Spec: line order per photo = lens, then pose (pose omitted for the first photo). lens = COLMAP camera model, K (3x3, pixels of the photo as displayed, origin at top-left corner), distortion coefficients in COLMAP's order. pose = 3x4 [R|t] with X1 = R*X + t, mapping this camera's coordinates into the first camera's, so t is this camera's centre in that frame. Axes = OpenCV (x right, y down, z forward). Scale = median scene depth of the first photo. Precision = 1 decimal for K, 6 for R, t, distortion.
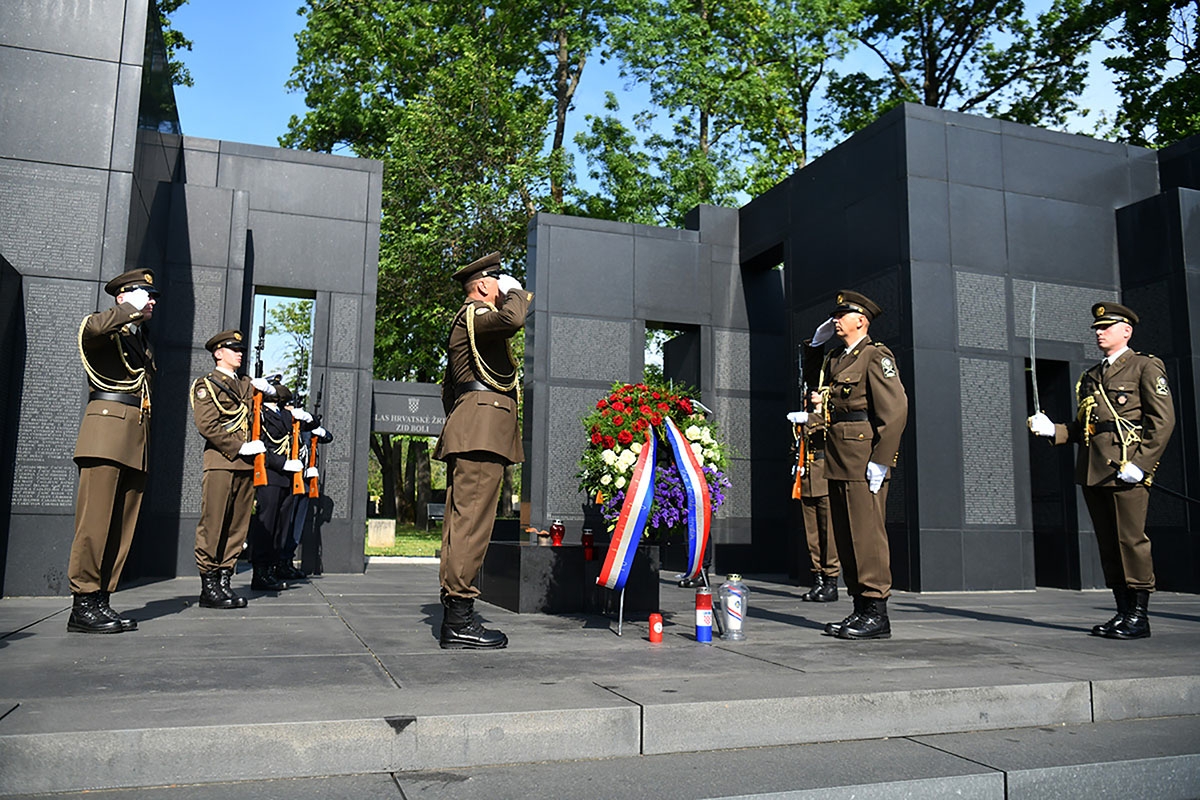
lens RADIAL K [[959.0, 0, 600.0], [0, 959.0, 400.0], [0, 0, 1]] dist [-0.025375, -0.000789]
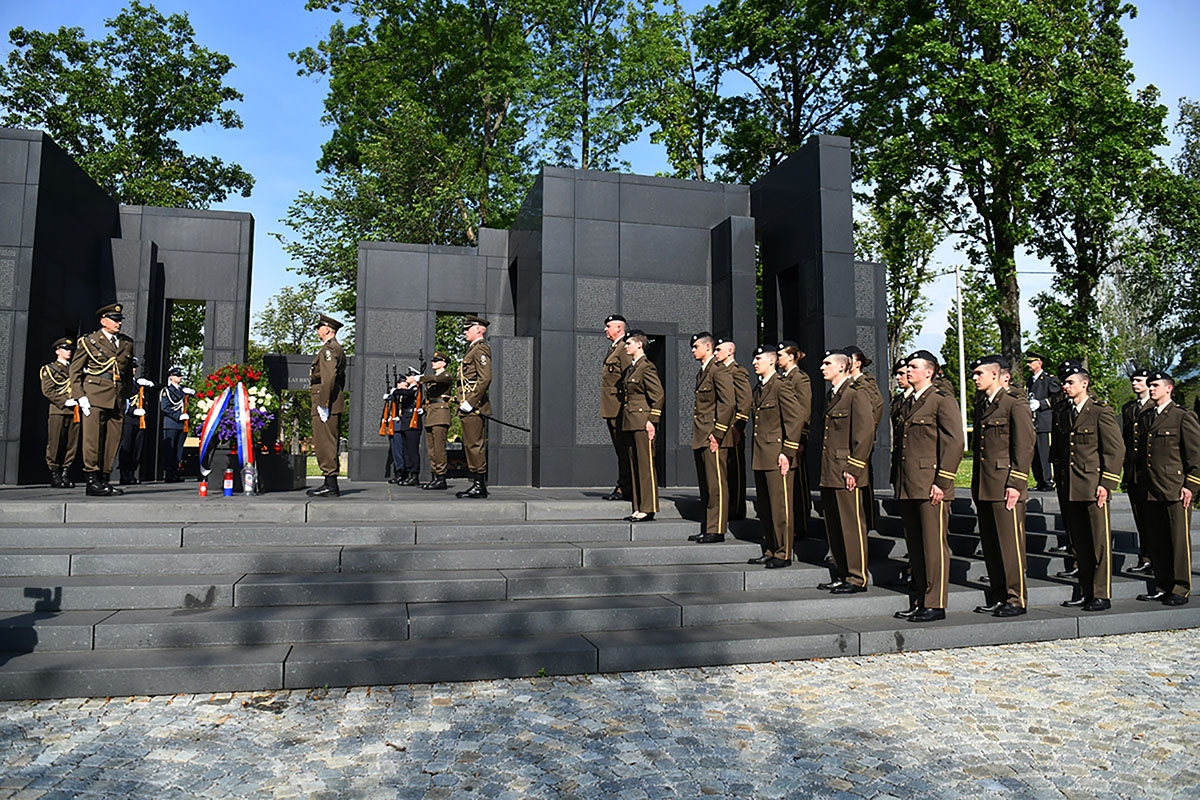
lens RADIAL K [[822.3, 0, 600.0], [0, 822.3, 400.0], [0, 0, 1]] dist [-0.064057, -0.000393]
pose [[0.996161, -0.017387, -0.085790, 0.521005], [0.021881, 0.998422, 0.051715, -0.008042], [0.084756, -0.053394, 0.994970, -0.300597]]
